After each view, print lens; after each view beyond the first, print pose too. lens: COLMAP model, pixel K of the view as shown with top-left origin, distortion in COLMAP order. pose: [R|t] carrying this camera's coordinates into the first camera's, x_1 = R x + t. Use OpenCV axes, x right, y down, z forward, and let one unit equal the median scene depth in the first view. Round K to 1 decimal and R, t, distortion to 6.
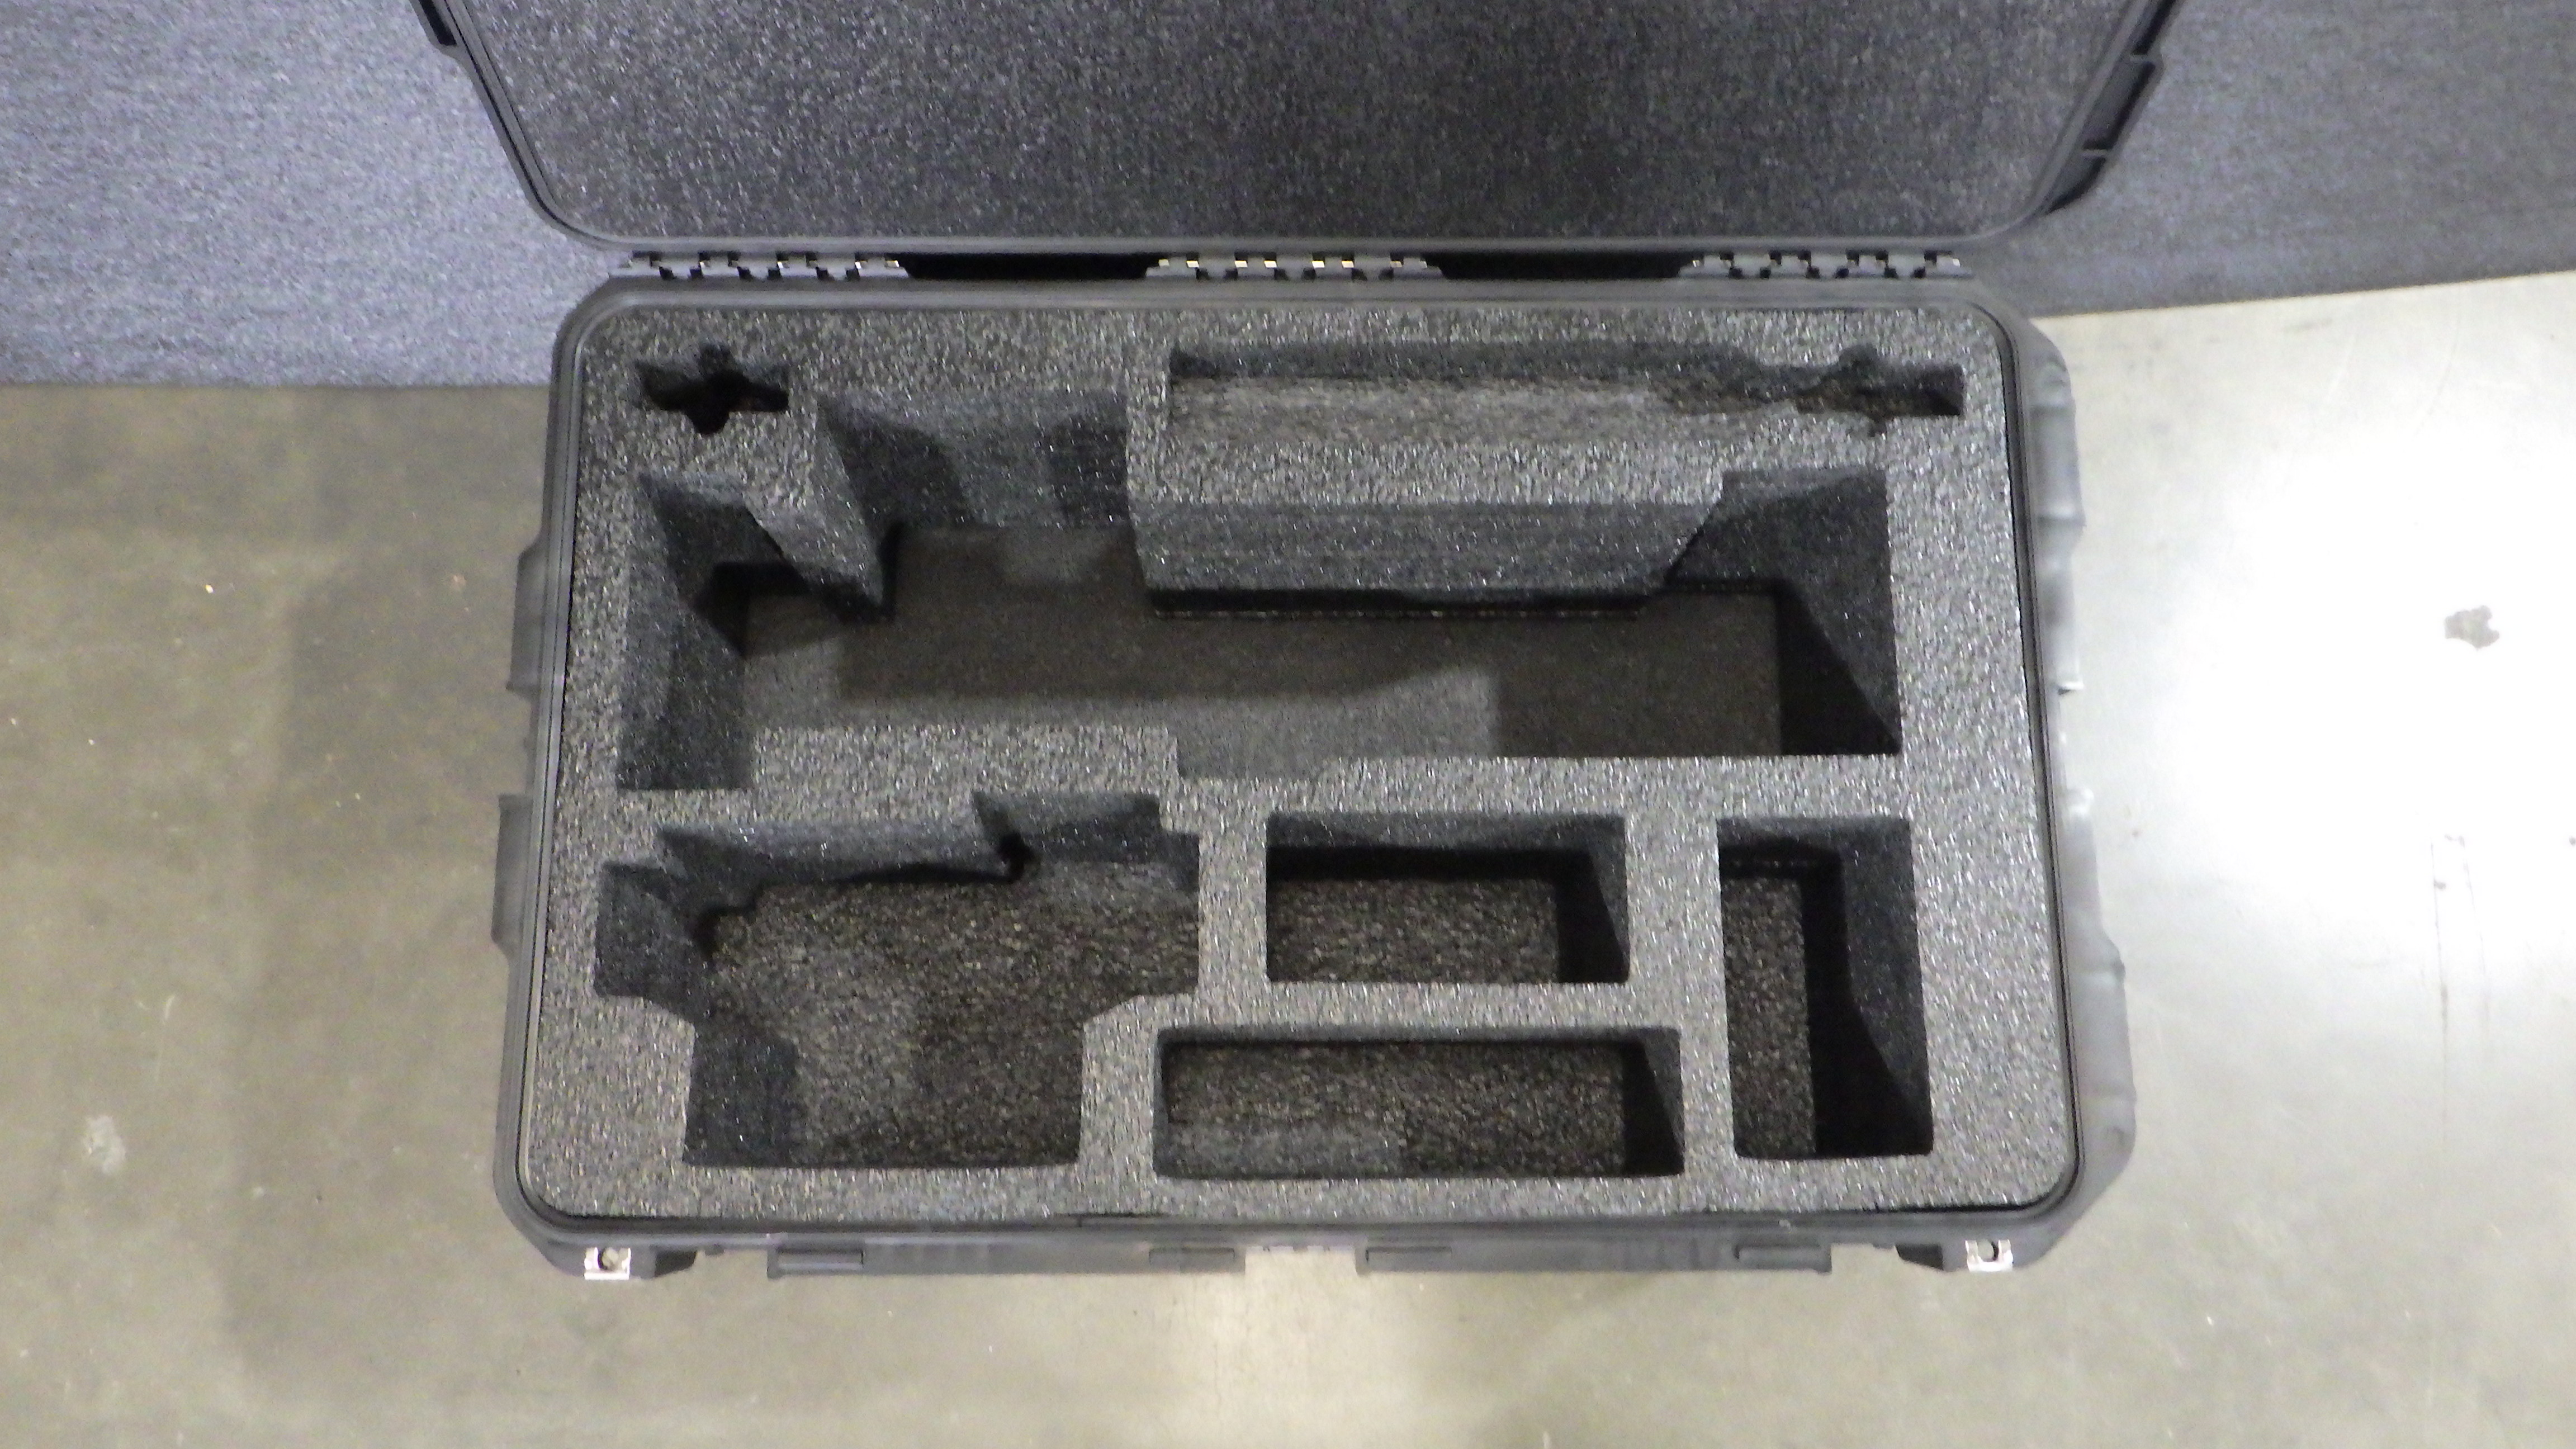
lens RADIAL K [[2118.8, 0, 1288.0], [0, 2118.8, 724.5], [0, 0, 1]] dist [-0.004237, -0.005477]
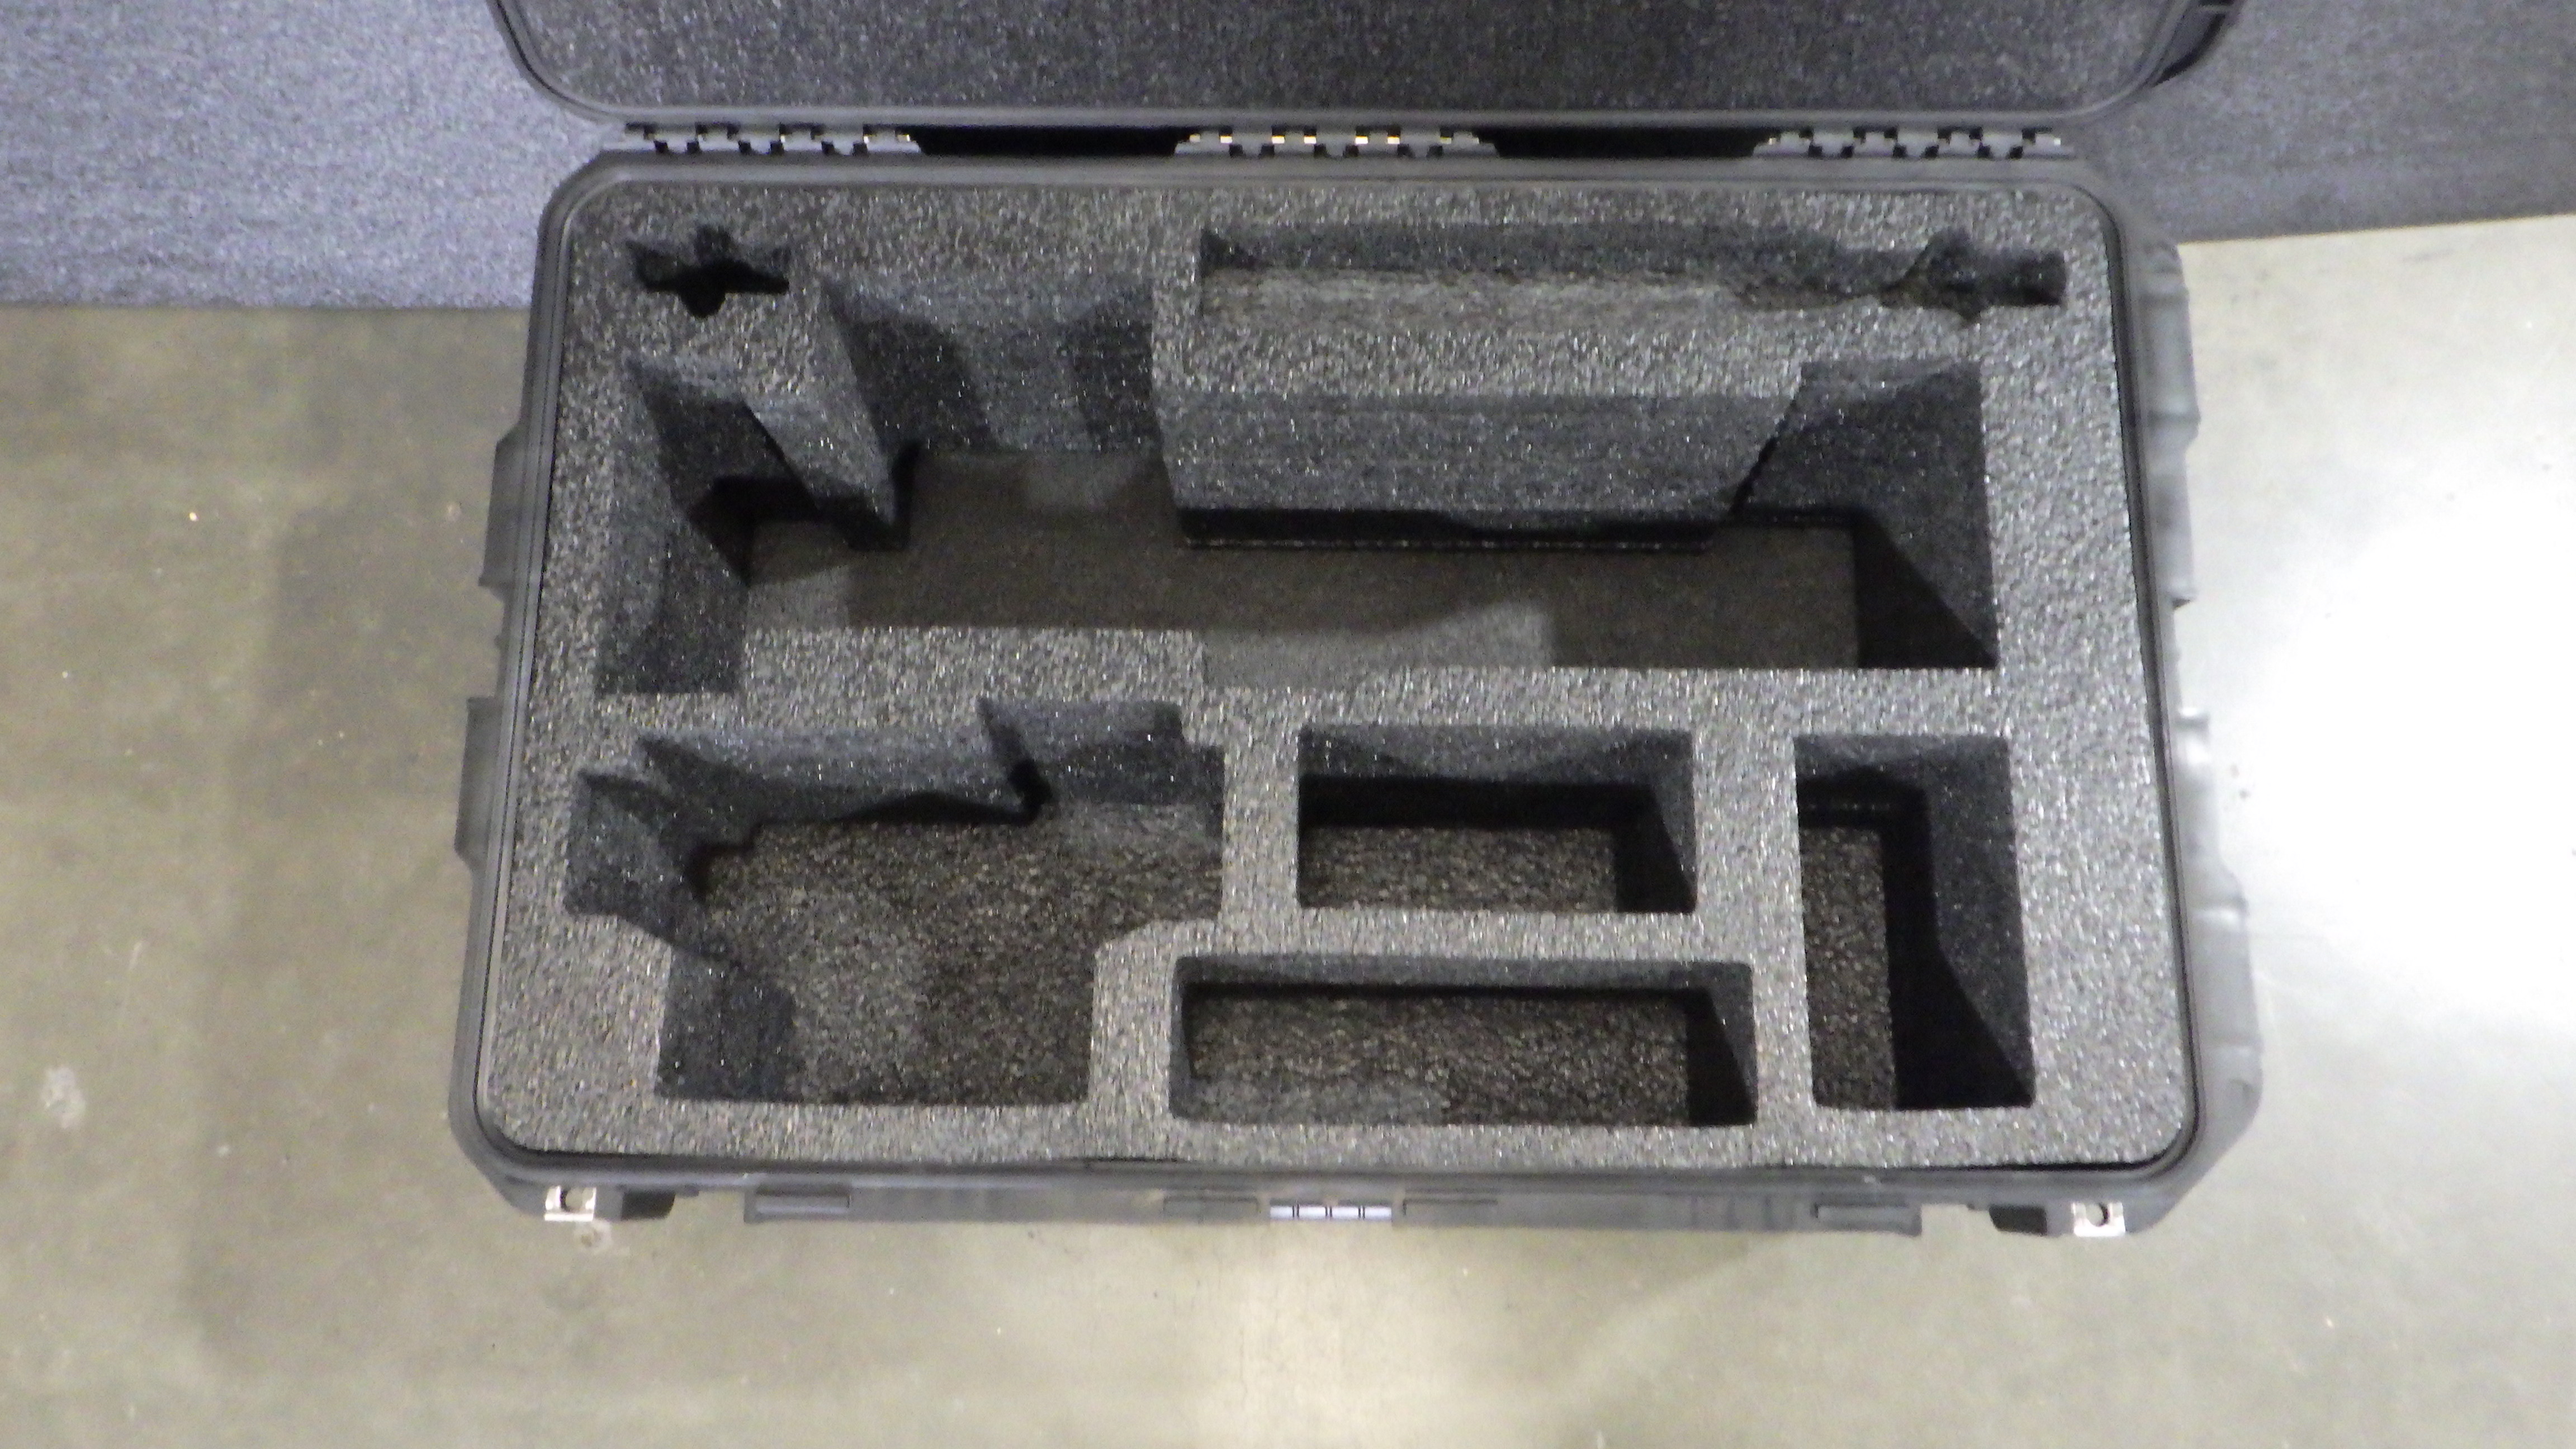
lens RADIAL K [[2124.7, 0, 1288.0], [0, 2124.7, 724.5], [0, 0, 1]] dist [-0.002799, -0.007691]
pose [[0.999657, 0.009619, -0.024366, 0.007260], [-0.010279, 0.999579, -0.027118, 0.063701], [0.024095, 0.027359, 0.999335, 0.079869]]
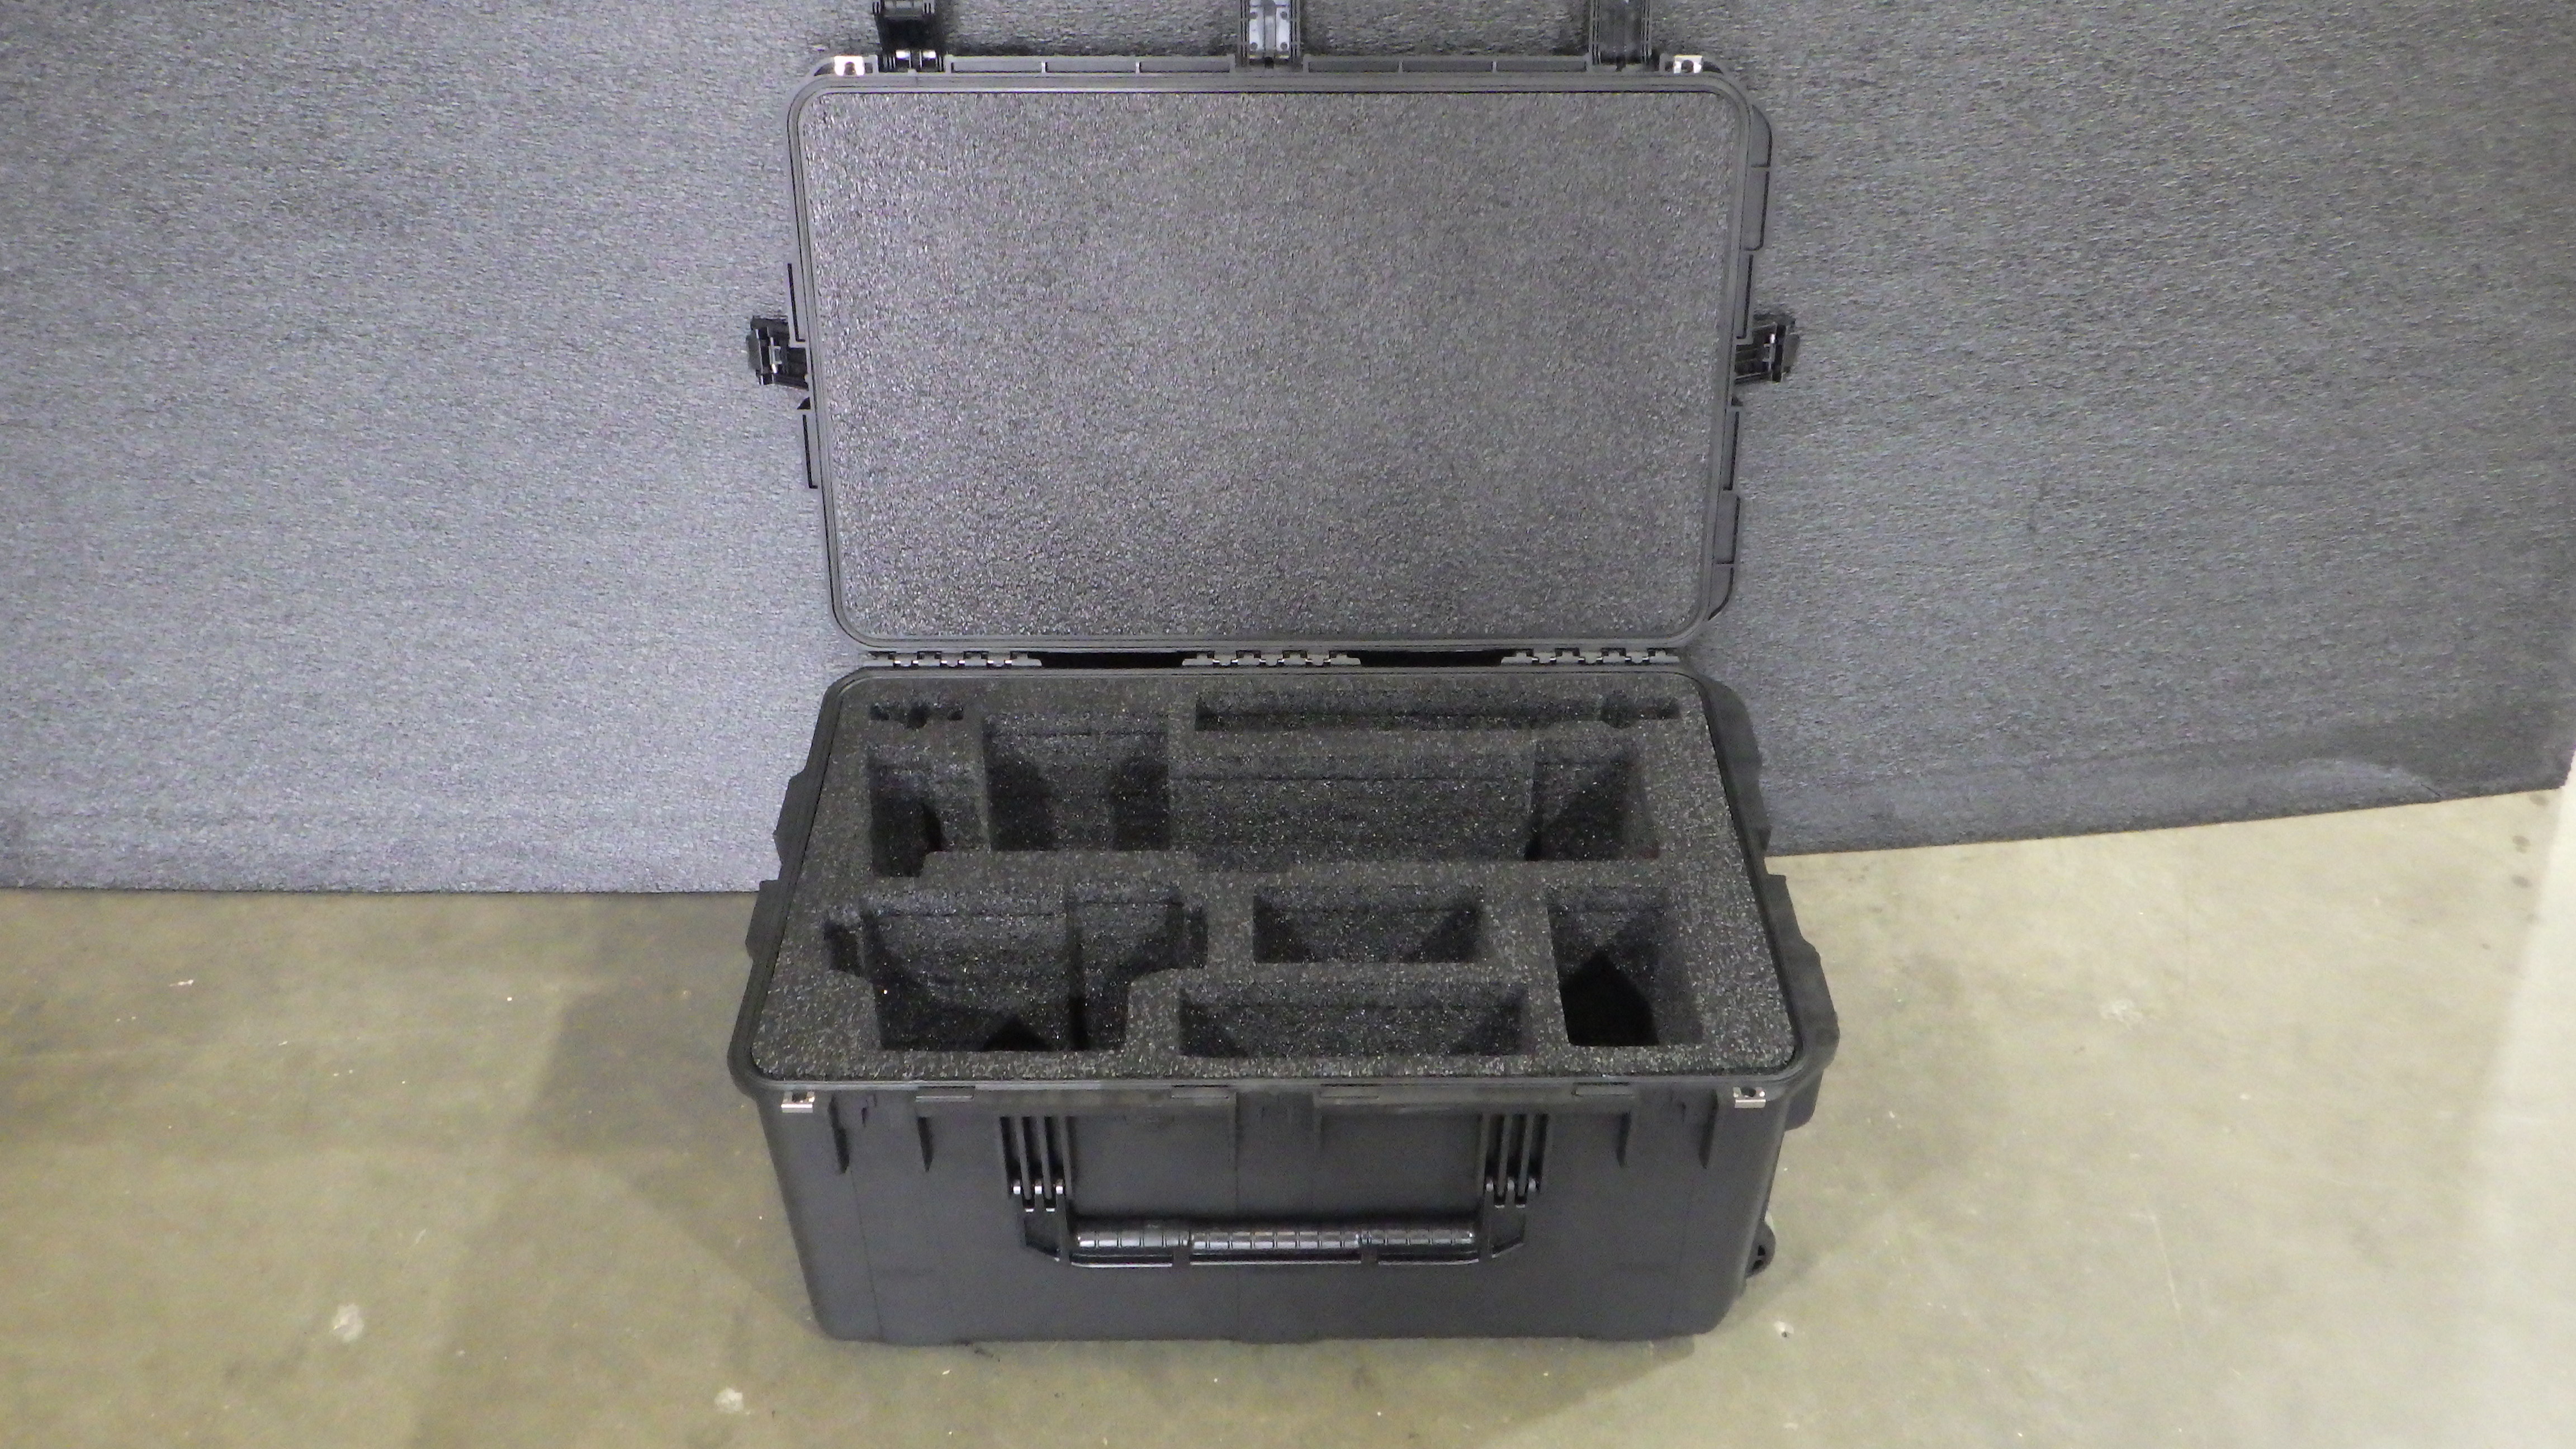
lens RADIAL K [[2124.7, 0, 1288.0], [0, 2124.7, 724.5], [0, 0, 1]] dist [-0.002799, -0.007691]
pose [[0.999956, -0.009337, -0.001047, 0.017239], [0.006512, 0.769107, -0.639087, 0.903860], [0.006772, 0.639051, 0.769134, -0.262291]]
